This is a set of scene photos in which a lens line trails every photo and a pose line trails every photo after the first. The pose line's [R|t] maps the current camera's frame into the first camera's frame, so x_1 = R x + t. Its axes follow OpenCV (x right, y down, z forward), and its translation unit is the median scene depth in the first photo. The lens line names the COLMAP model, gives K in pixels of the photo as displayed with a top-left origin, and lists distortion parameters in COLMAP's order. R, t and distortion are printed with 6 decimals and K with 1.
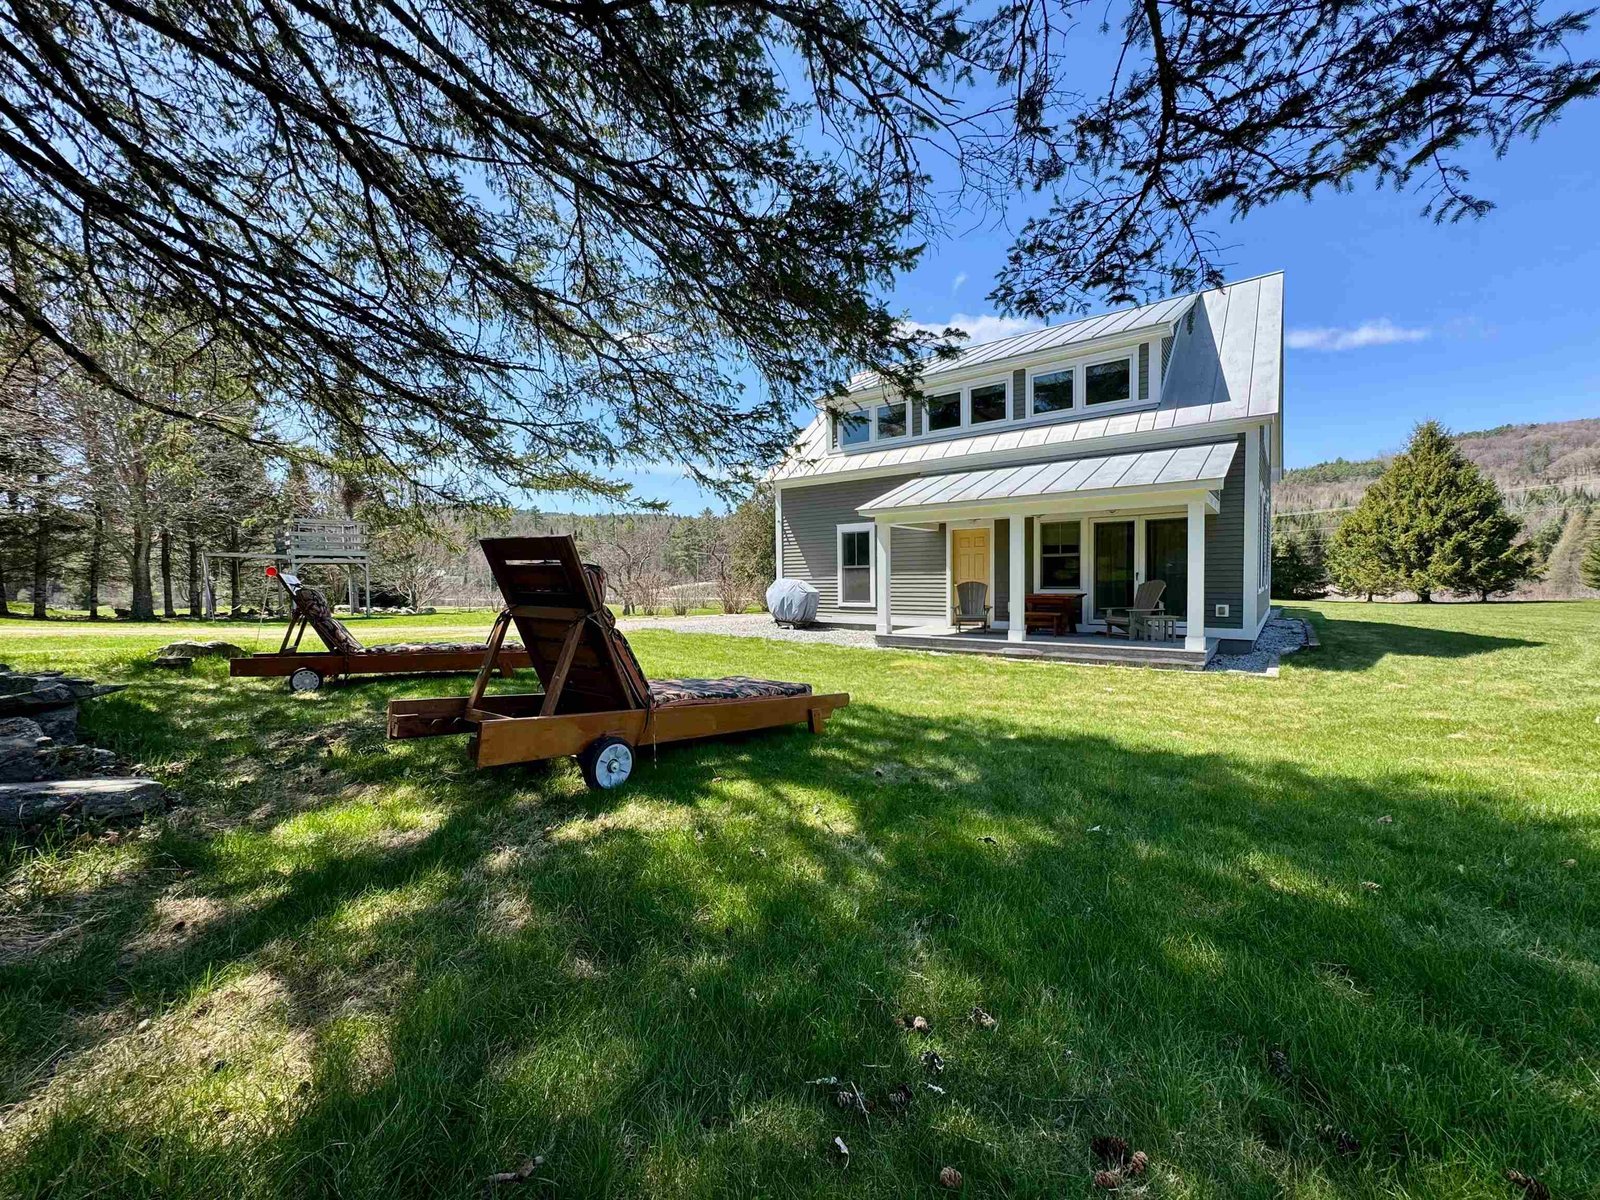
lens RADIAL K [[638.5, 0, 800.9], [0, 638.5, 604.9], [0, 0, 1]] dist [-0.001925, -0.000116]
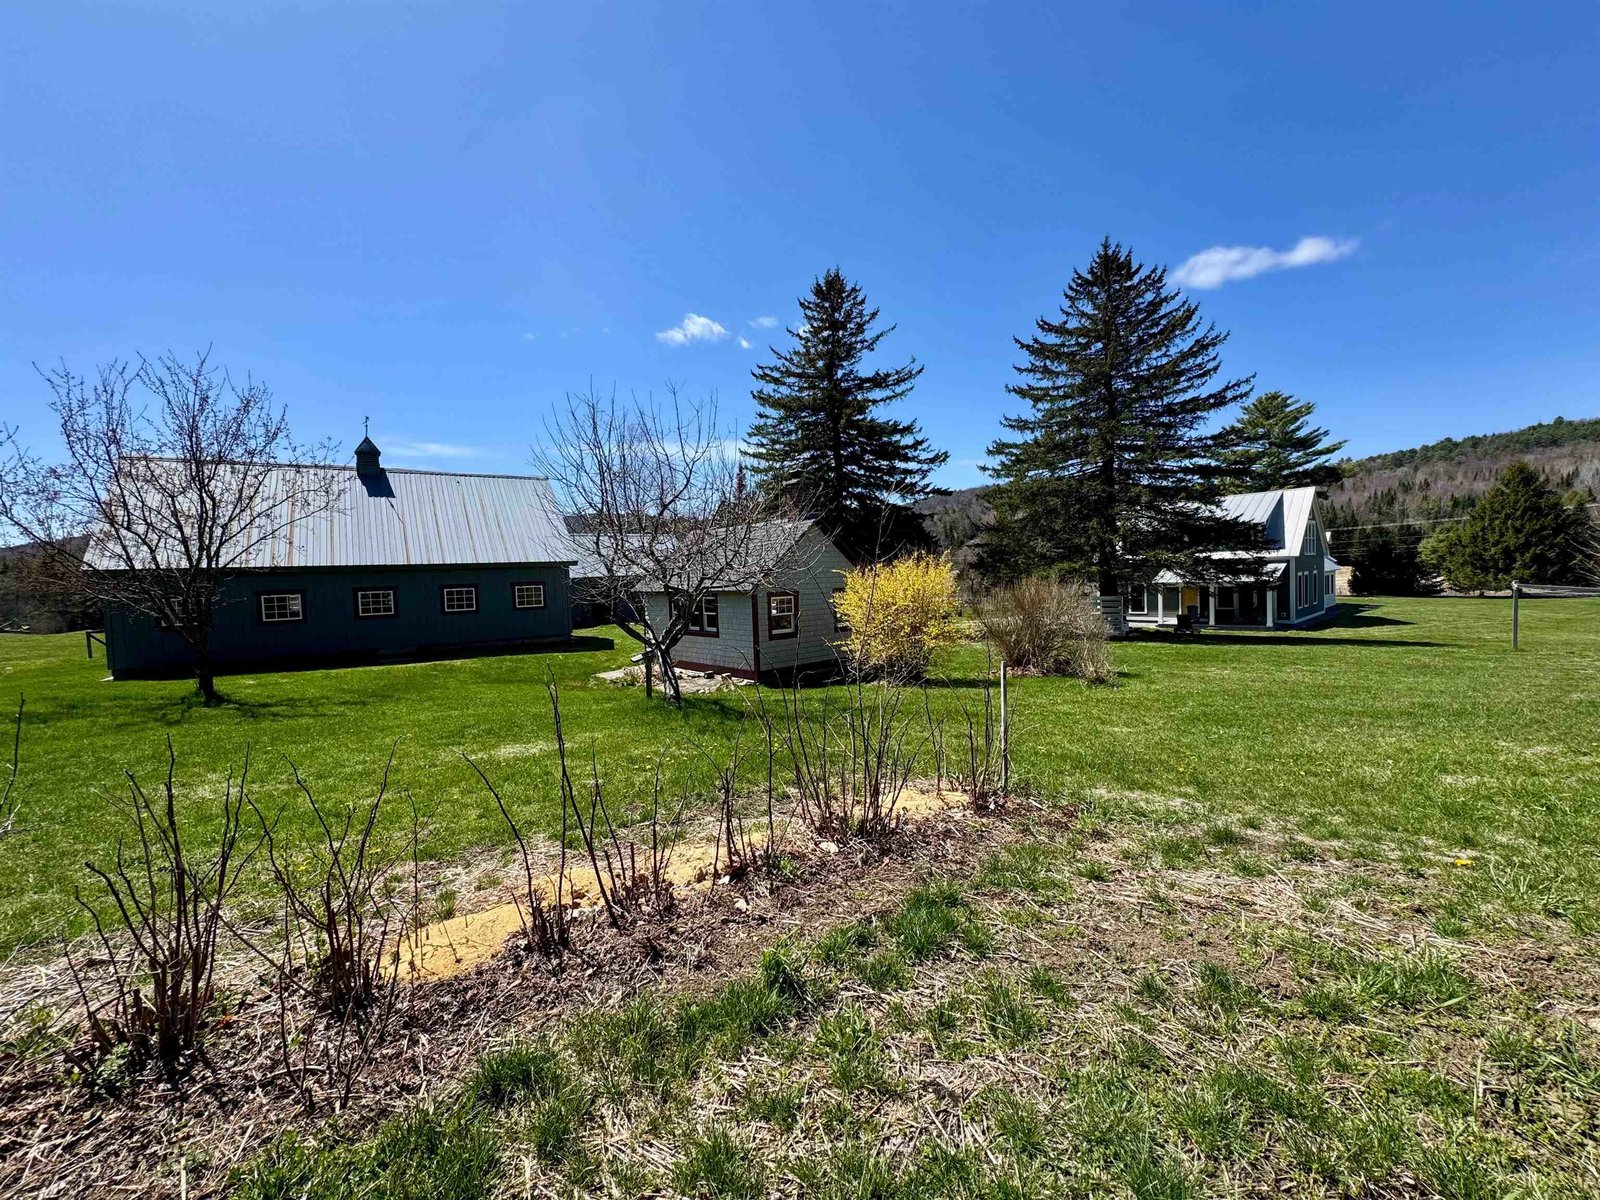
lens RADIAL K [[638.5, 0, 798.6], [0, 638.5, 598.8], [0, 0, 1]] dist [-0.001925, -0.000116]
pose [[0.982681, -0.012124, -0.184909, -0.281435], [0.013684, 0.999881, 0.007164, -0.030925], [0.184800, -0.009571, 0.982730, -0.642806]]
